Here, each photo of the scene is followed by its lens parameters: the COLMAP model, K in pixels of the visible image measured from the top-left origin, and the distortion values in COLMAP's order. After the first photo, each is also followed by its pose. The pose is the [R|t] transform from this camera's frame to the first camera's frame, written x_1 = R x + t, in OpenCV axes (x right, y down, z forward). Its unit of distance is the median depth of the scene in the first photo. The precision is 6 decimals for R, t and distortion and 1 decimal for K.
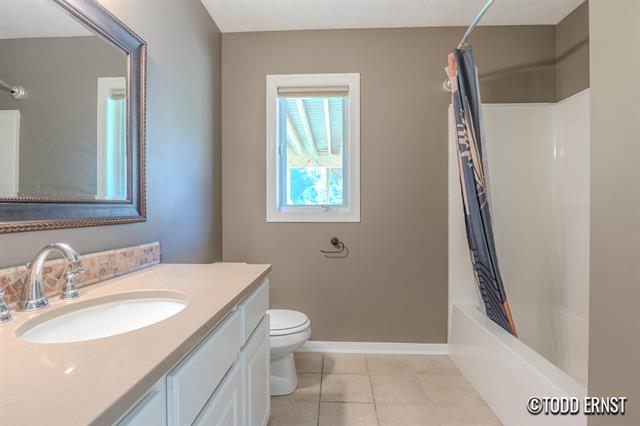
lens RADIAL K [[324.0, 0, 316.5], [0, 324.0, 210.3], [0, 0, 1]] dist [-0.000767, -0.000198]
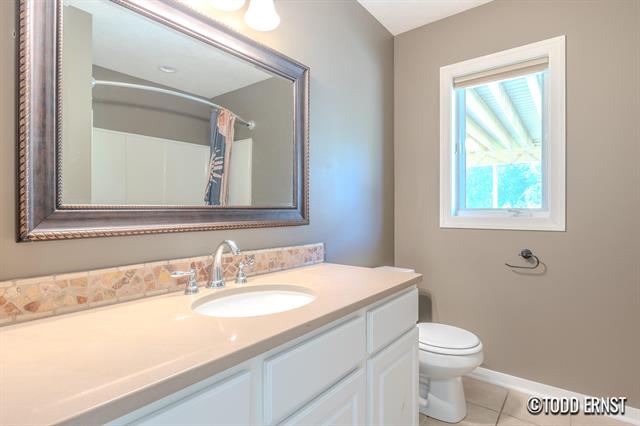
lens RADIAL K [[330.3, 0, 320.0], [0, 330.3, 213.0], [0, 0, 1]] dist [0.002158, 0.000563]
pose [[0.826717, 0.005123, -0.562595, 0.158580], [-0.005310, 0.999985, 0.001304, -0.007492], [0.562593, 0.001910, 0.826732, 0.058986]]
